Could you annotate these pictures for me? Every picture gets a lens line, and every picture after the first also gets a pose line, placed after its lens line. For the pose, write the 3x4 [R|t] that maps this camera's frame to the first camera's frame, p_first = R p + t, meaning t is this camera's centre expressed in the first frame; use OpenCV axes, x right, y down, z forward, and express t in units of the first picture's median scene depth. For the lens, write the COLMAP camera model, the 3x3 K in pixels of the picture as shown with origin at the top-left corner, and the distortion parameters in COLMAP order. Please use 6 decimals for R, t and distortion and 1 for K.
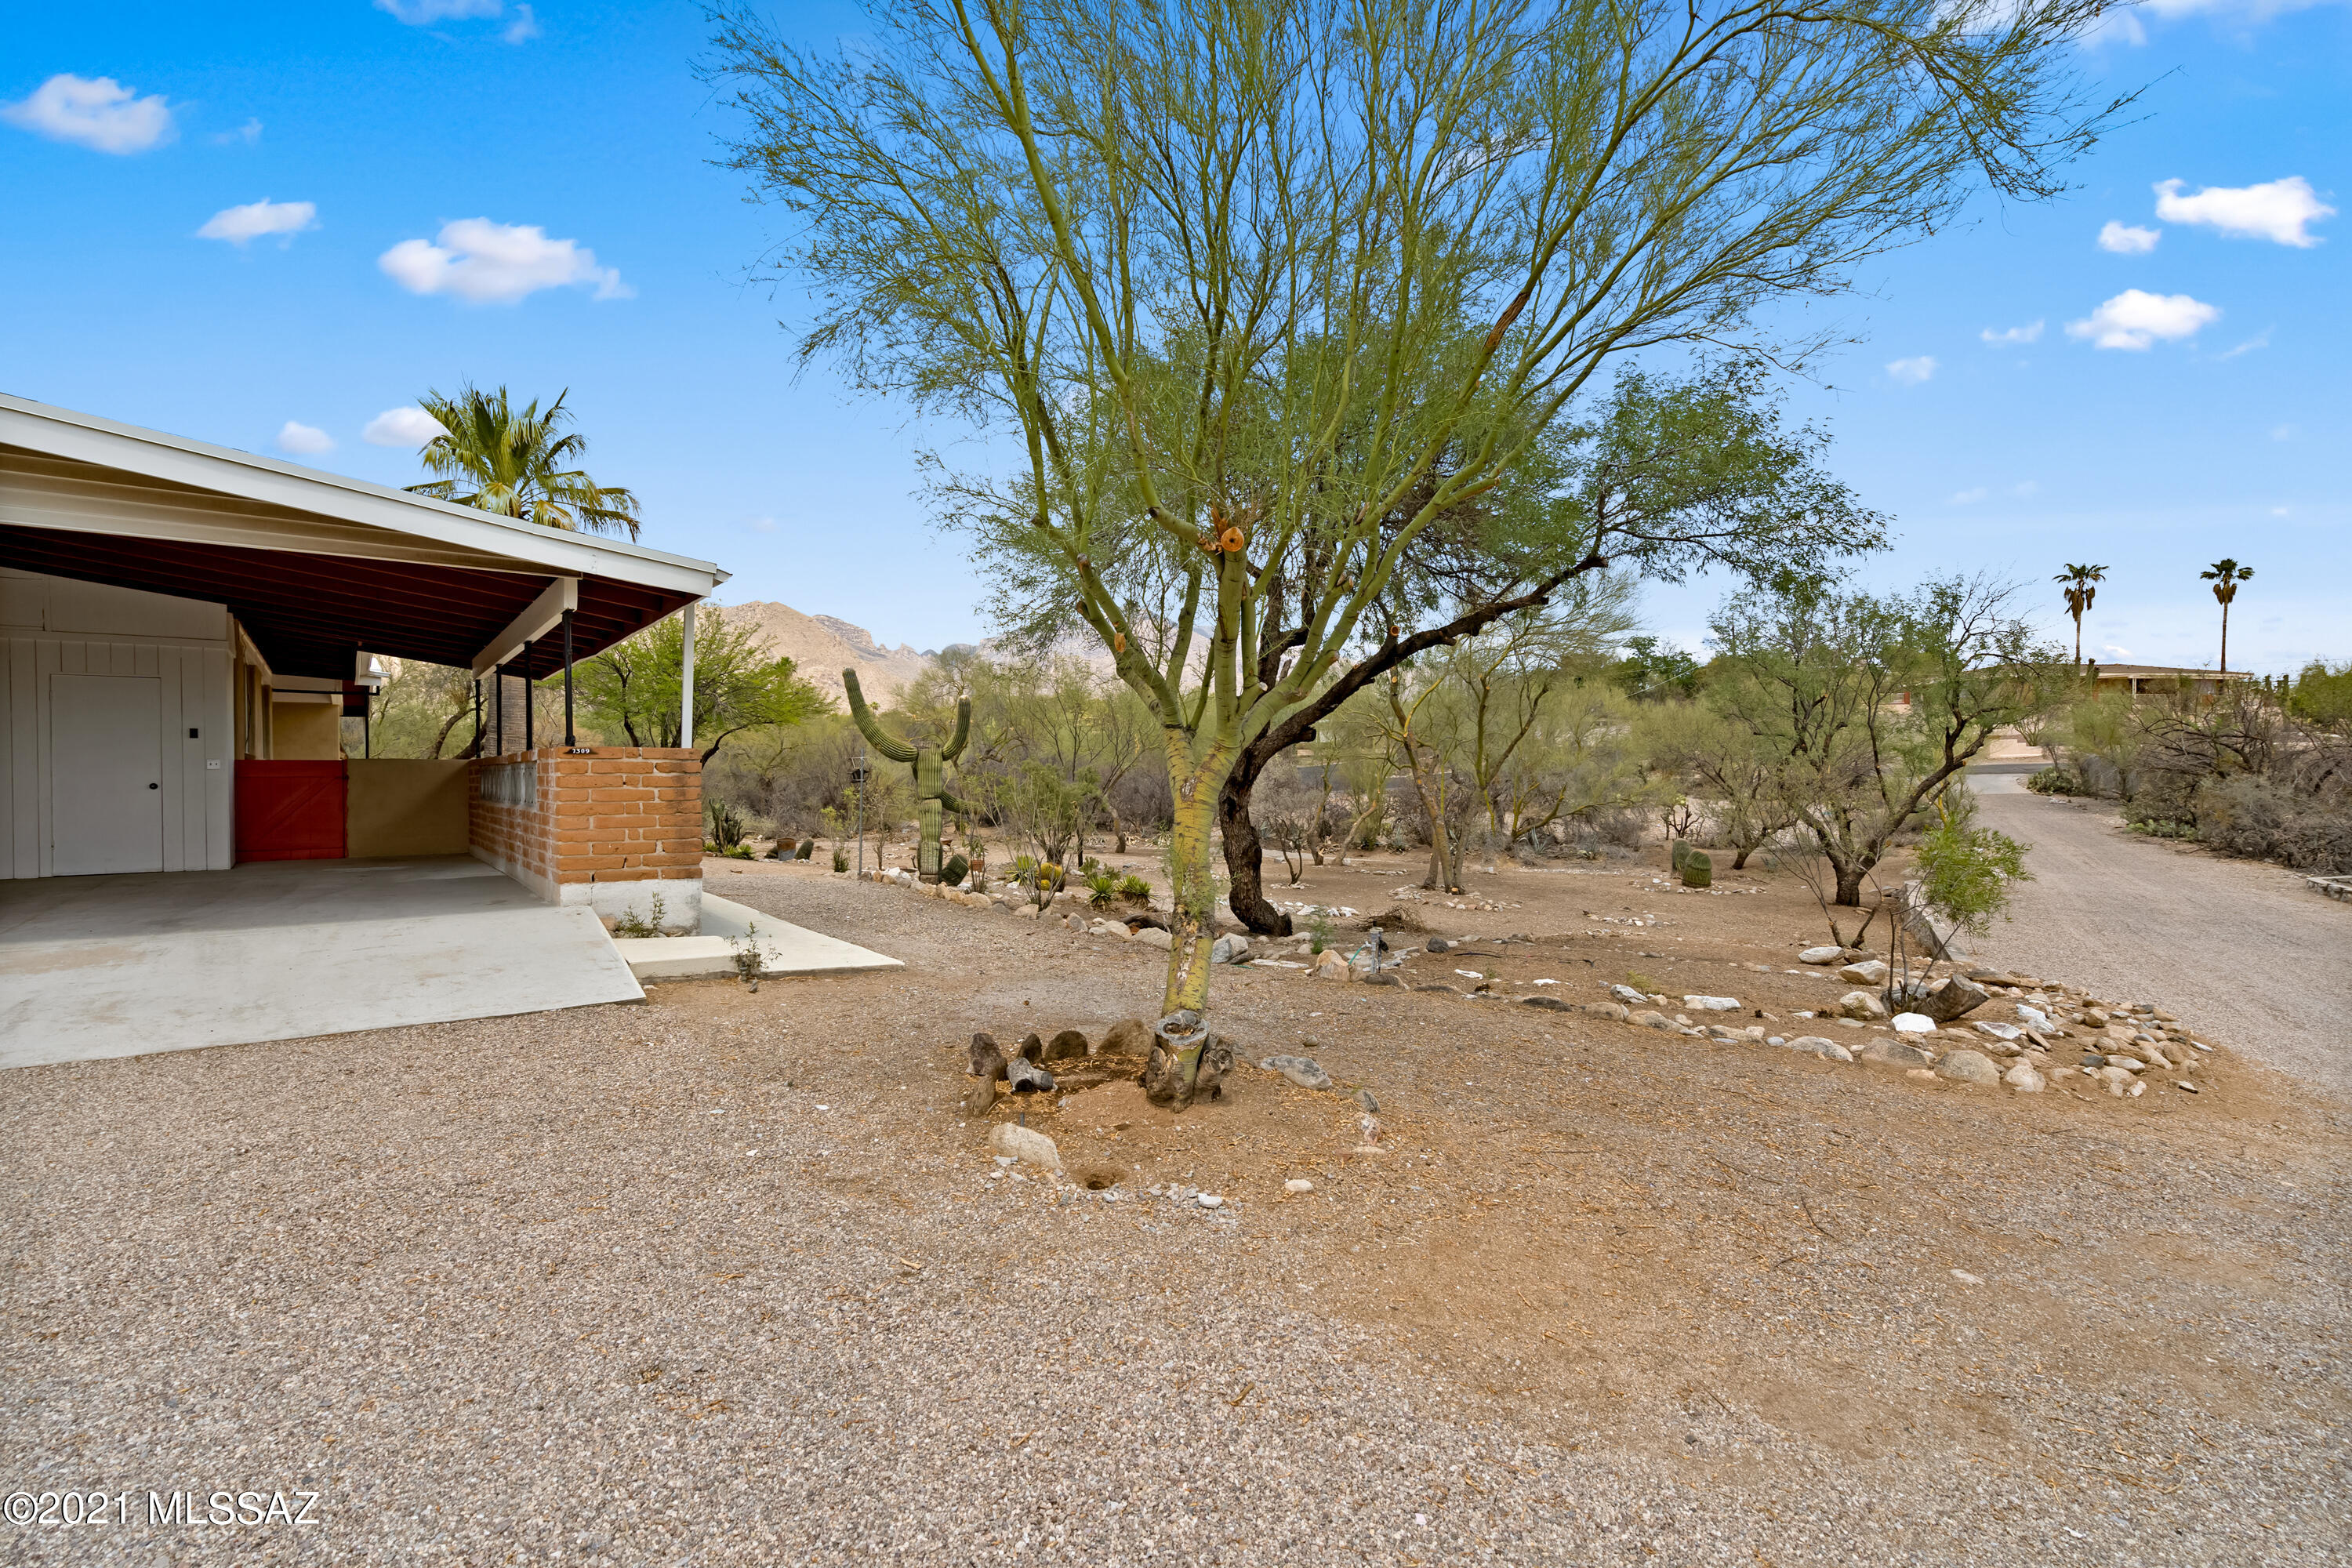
lens RADIAL K [[1099.7, 0, 1178.5], [0, 1099.7, 784.8], [0, 0, 1]] dist [-0.001280, -0.000281]
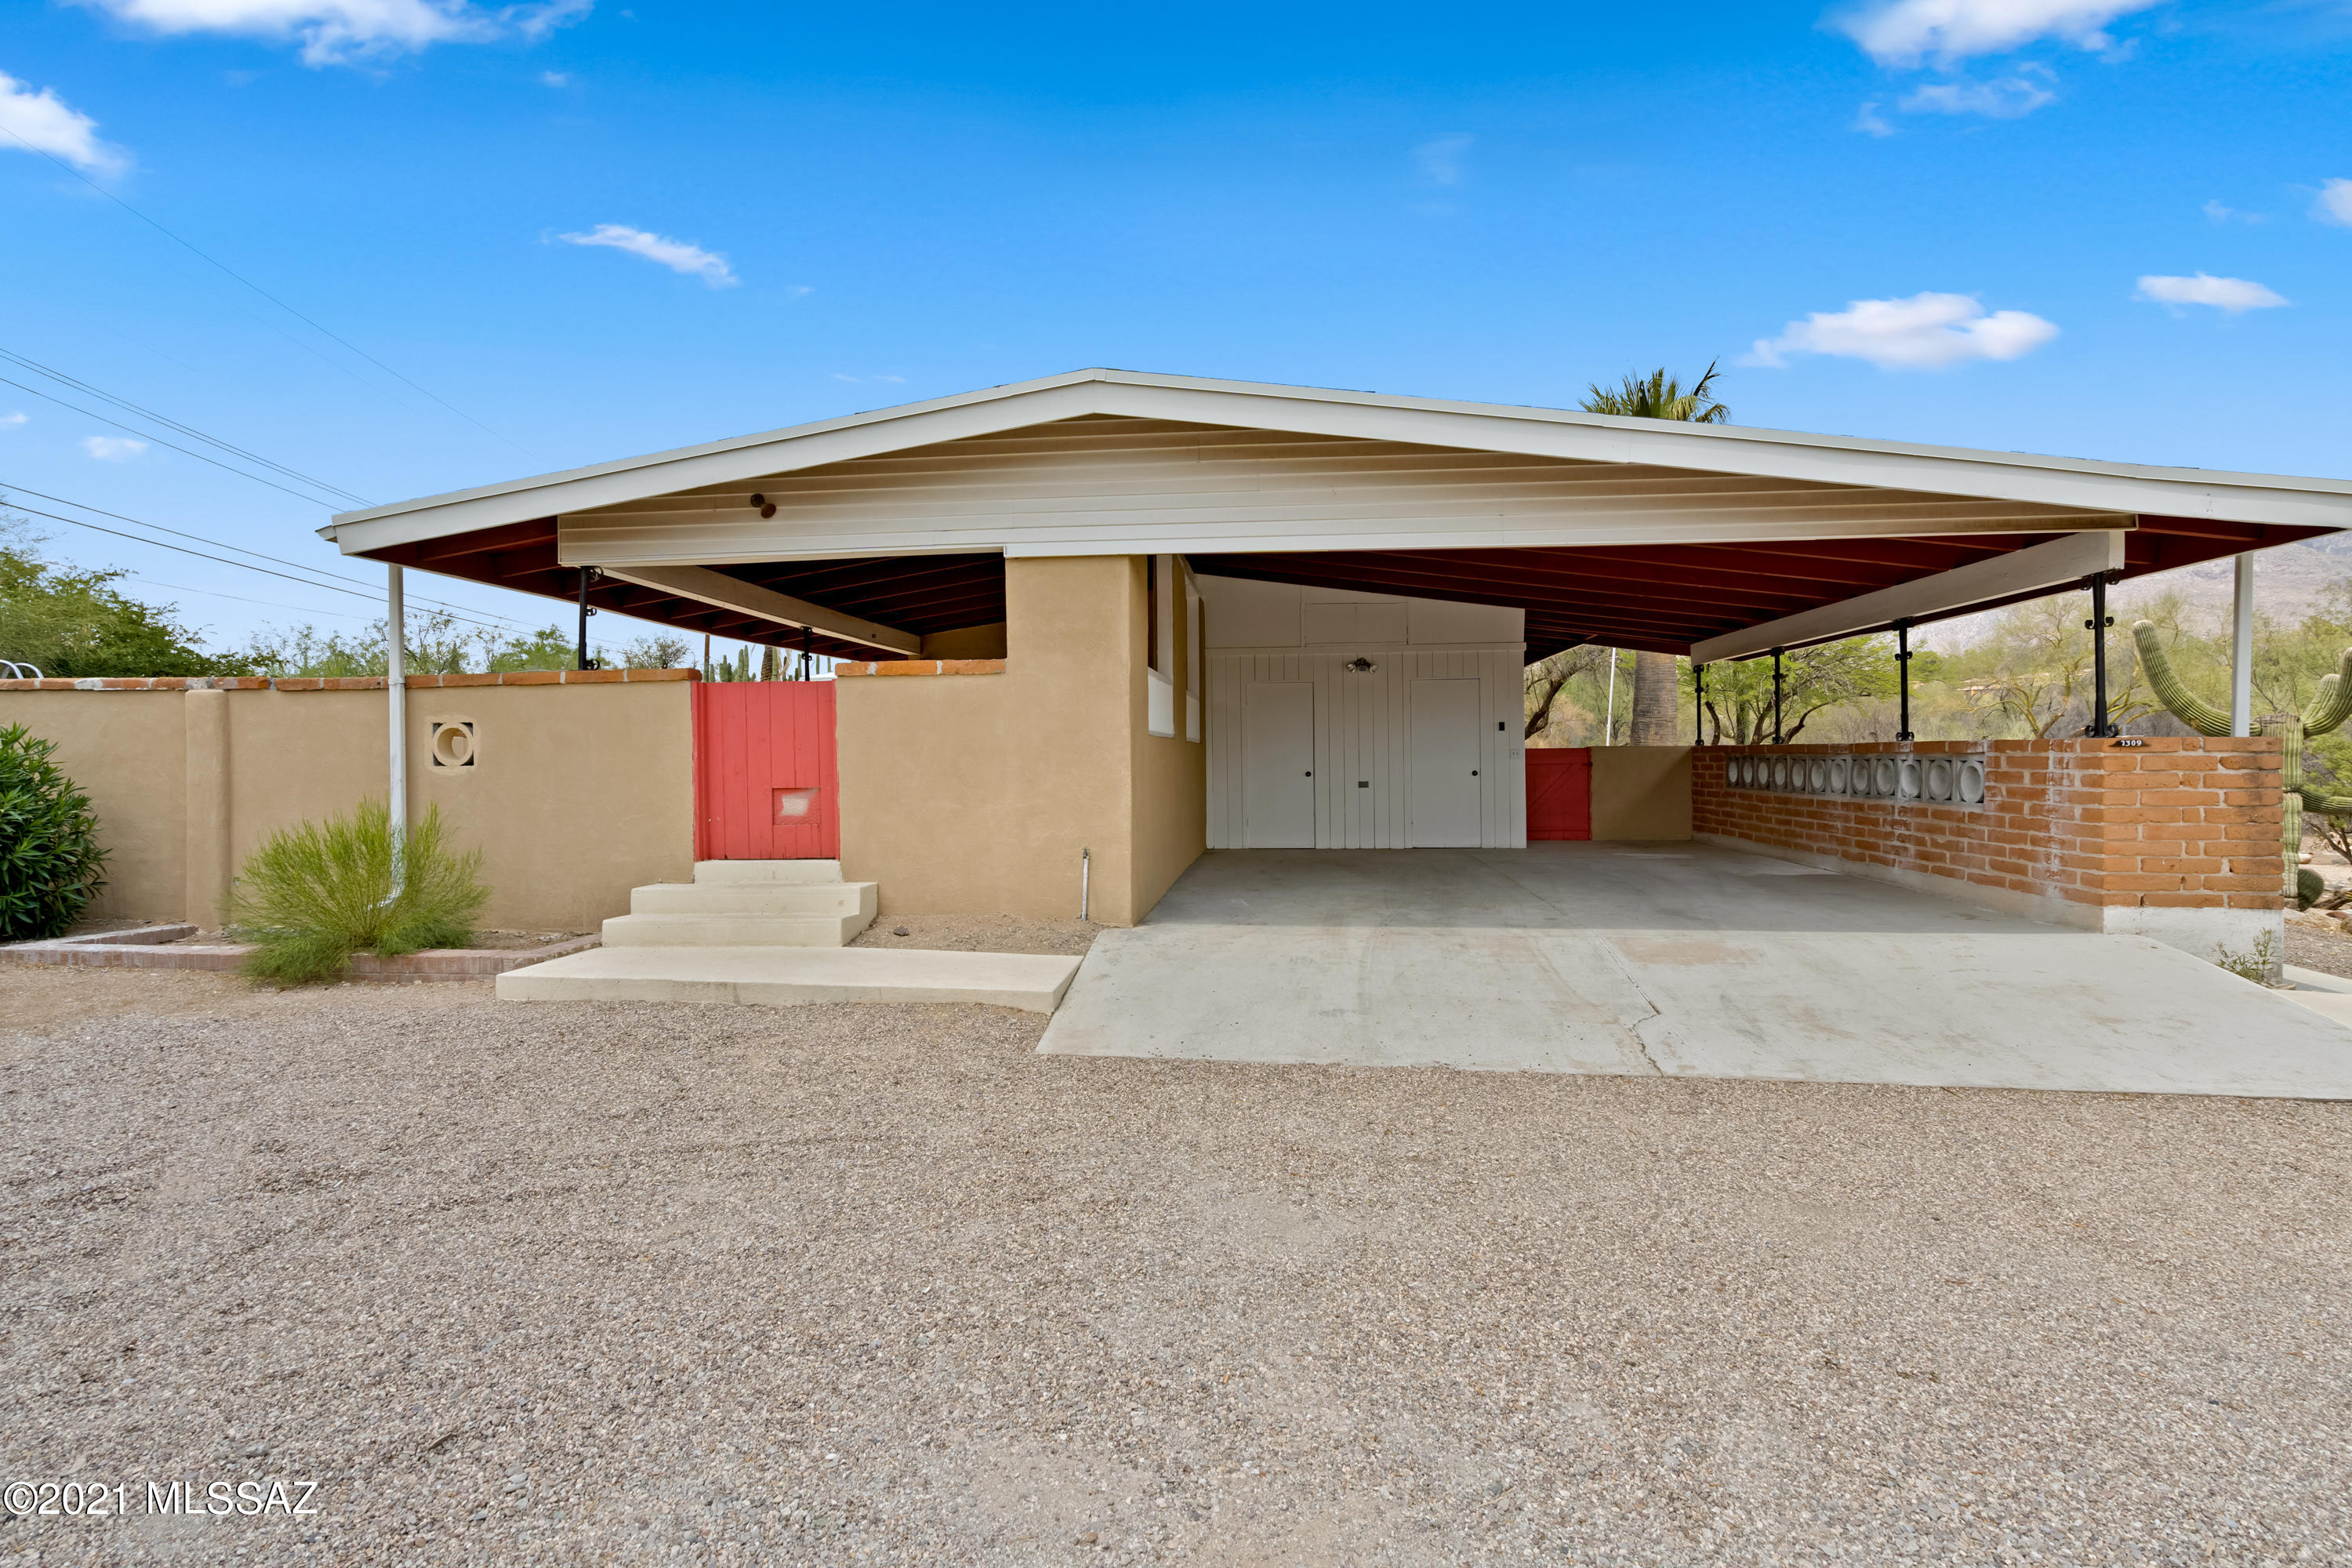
lens RADIAL K [[1099.7, 0, 1182.9], [0, 1099.7, 772.7], [0, 0, 1]] dist [-0.001280, -0.000281]
pose [[0.732364, 0.009638, -0.680845, -0.367496], [-0.000409, 0.999906, 0.013714, -0.014589], [0.680913, -0.009765, 0.732299, -0.049438]]
